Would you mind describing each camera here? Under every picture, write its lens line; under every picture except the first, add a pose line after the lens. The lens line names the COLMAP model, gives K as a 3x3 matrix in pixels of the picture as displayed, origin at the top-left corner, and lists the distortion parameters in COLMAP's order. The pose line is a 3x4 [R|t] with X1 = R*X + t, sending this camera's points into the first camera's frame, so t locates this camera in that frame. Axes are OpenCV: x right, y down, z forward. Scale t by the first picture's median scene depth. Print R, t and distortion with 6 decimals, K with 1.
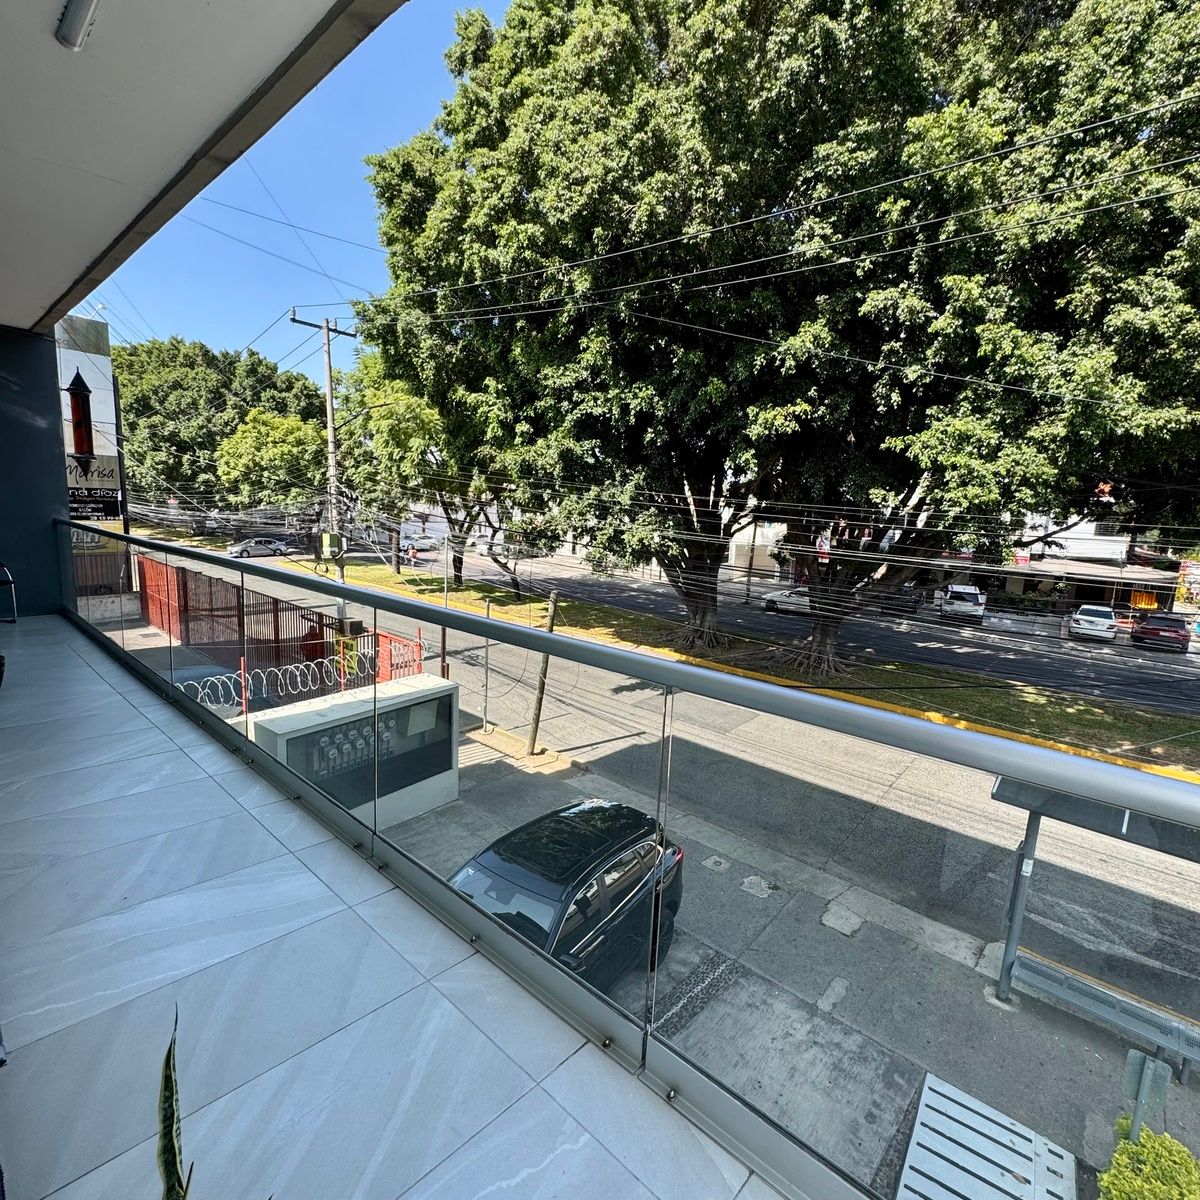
lens RADIAL K [[640.8, 0, 601.2], [0, 640.8, 598.9], [0, 0, 1]] dist [-0.002755, 0.001070]
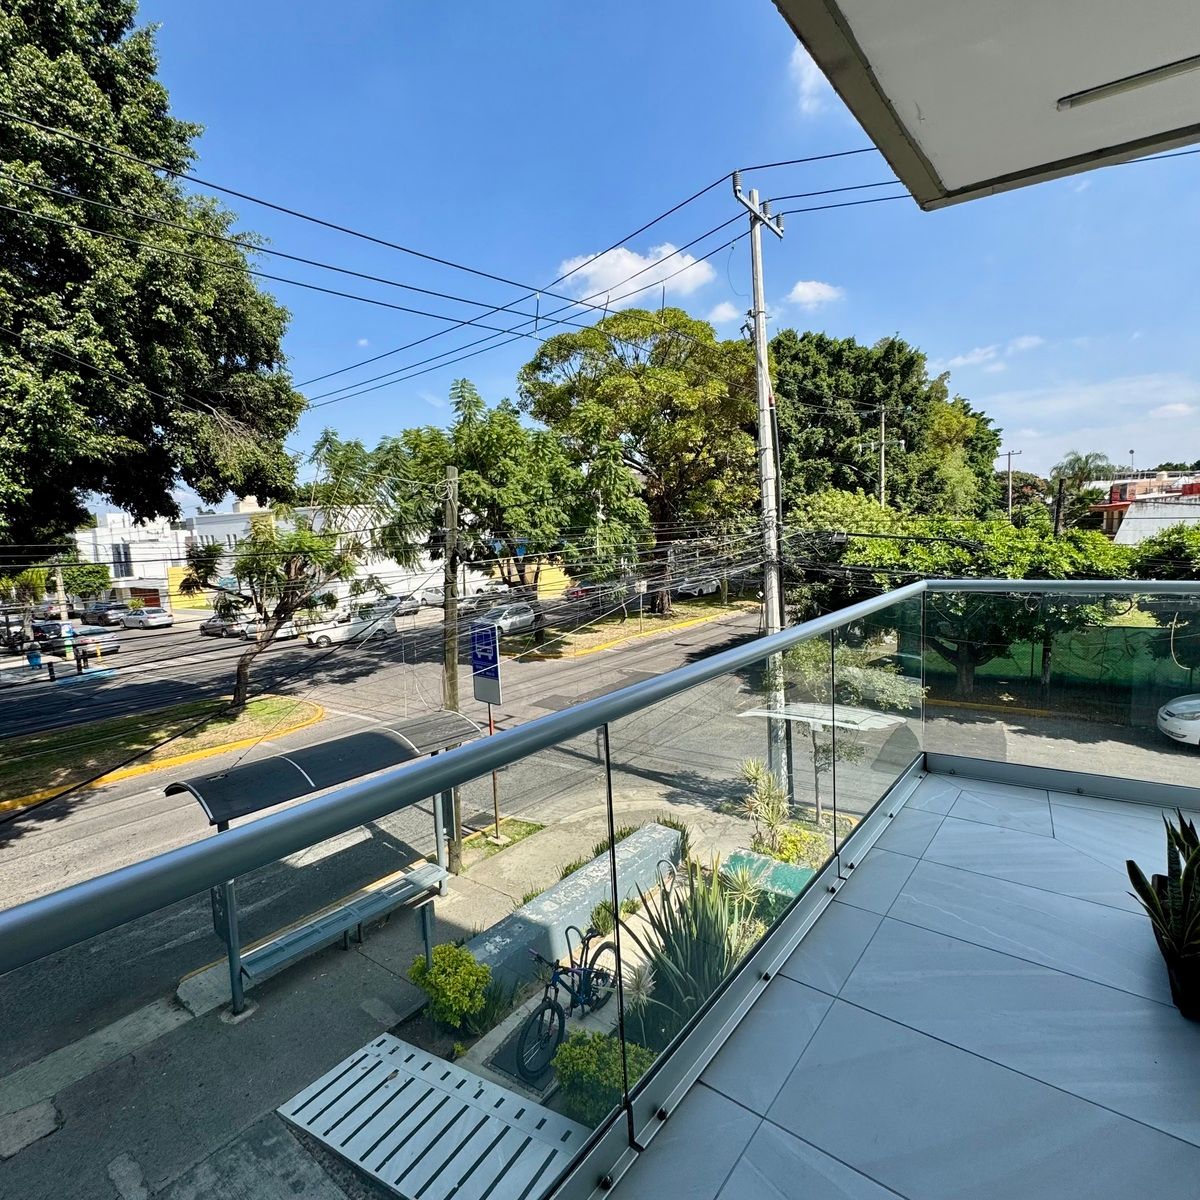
lens RADIAL K [[640.8, 0, 601.2], [0, 640.8, 598.9], [0, 0, 1]] dist [-0.002755, 0.001070]
pose [[-0.047984, -0.153056, 0.987052, -0.362903], [0.187406, 0.969262, 0.159408, -0.074393], [-0.981110, 0.192629, -0.017825, 0.398713]]
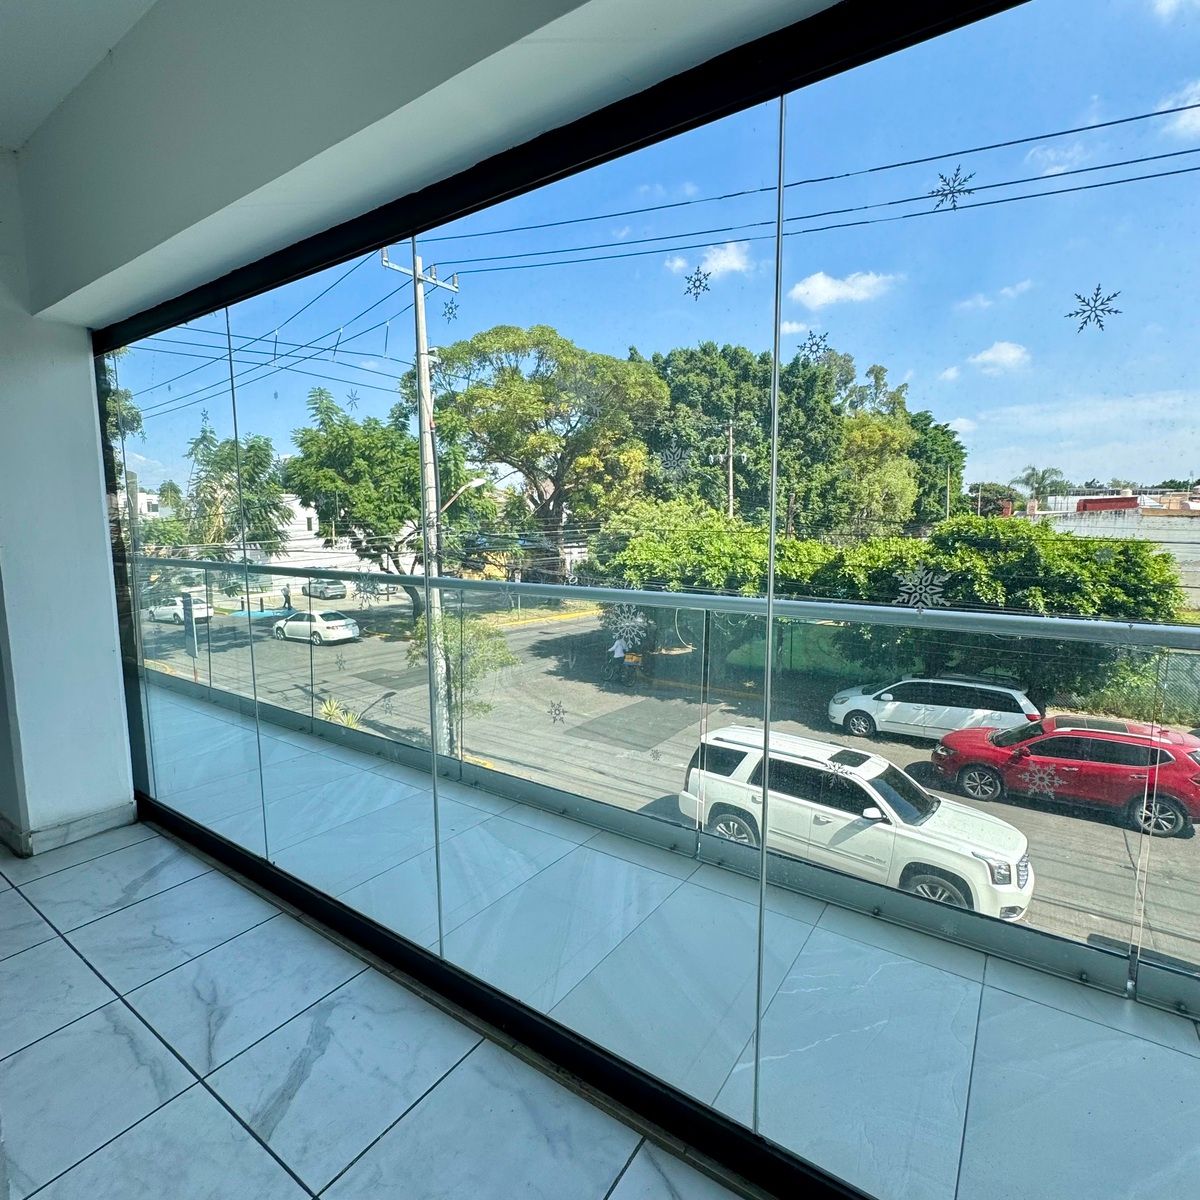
lens RADIAL K [[635.7, 0, 595.5], [0, 635.7, 605.3], [0, 0, 1]] dist [-0.005362, -0.000321]
pose [[-0.017882, -0.170272, 0.985235, -0.861629], [0.153530, 0.973238, 0.170985, 0.094504], [-0.987982, 0.154321, 0.008738, -0.771024]]
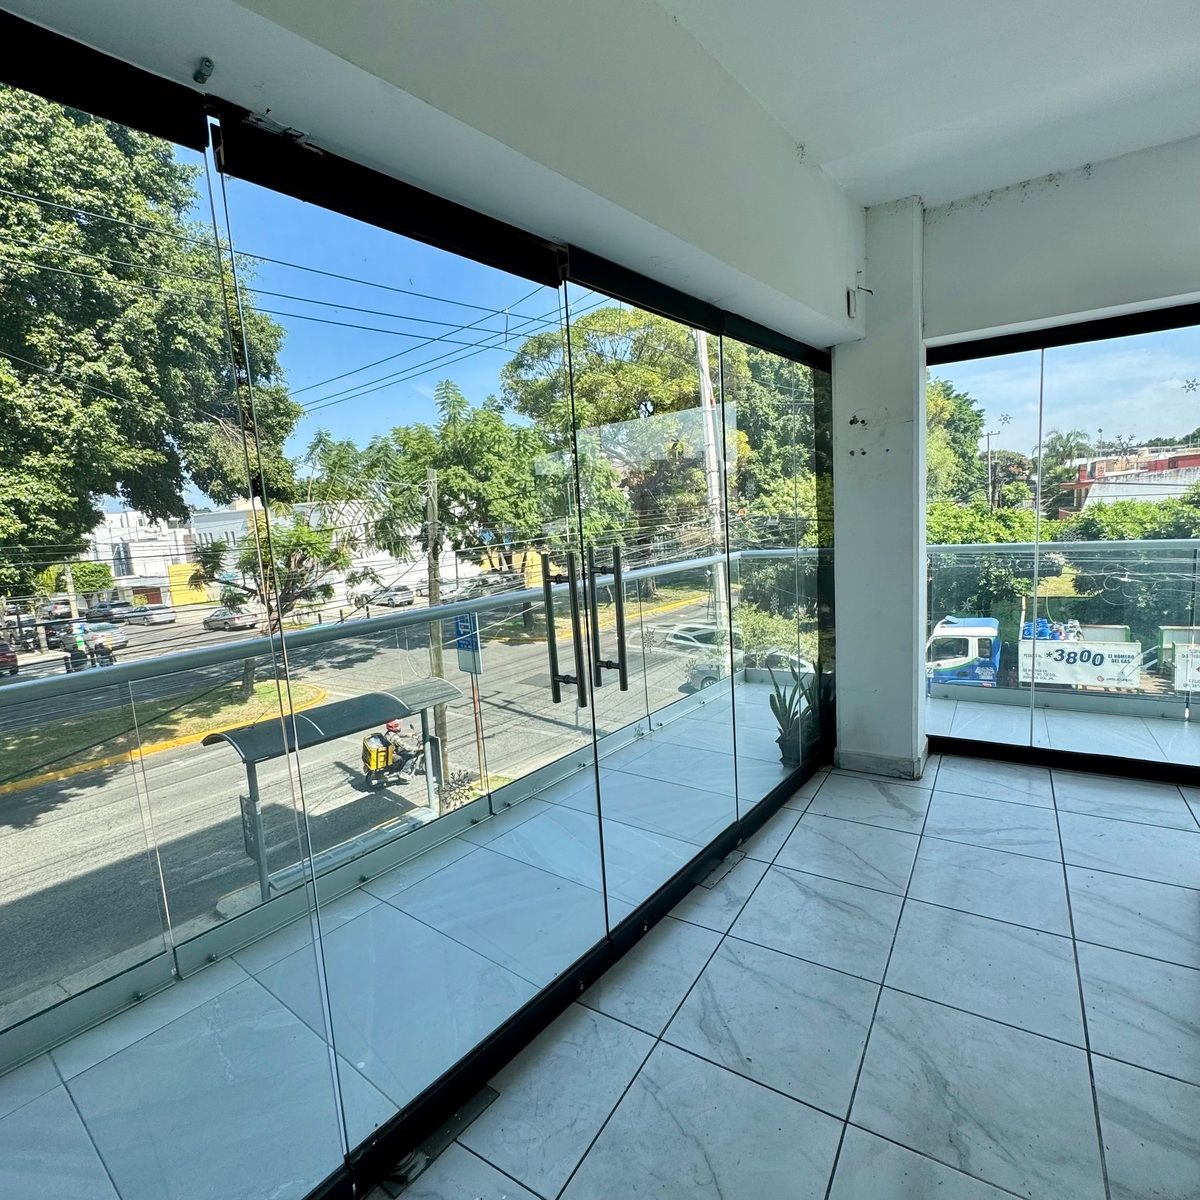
lens RADIAL K [[640.8, 0, 601.2], [0, 640.8, 598.9], [0, 0, 1]] dist [-0.002755, 0.001070]
pose [[-0.056193, -0.169464, 0.983933, -0.643823], [0.210162, 0.961403, 0.177586, -0.072833], [-0.976050, 0.216765, -0.018409, 0.307122]]
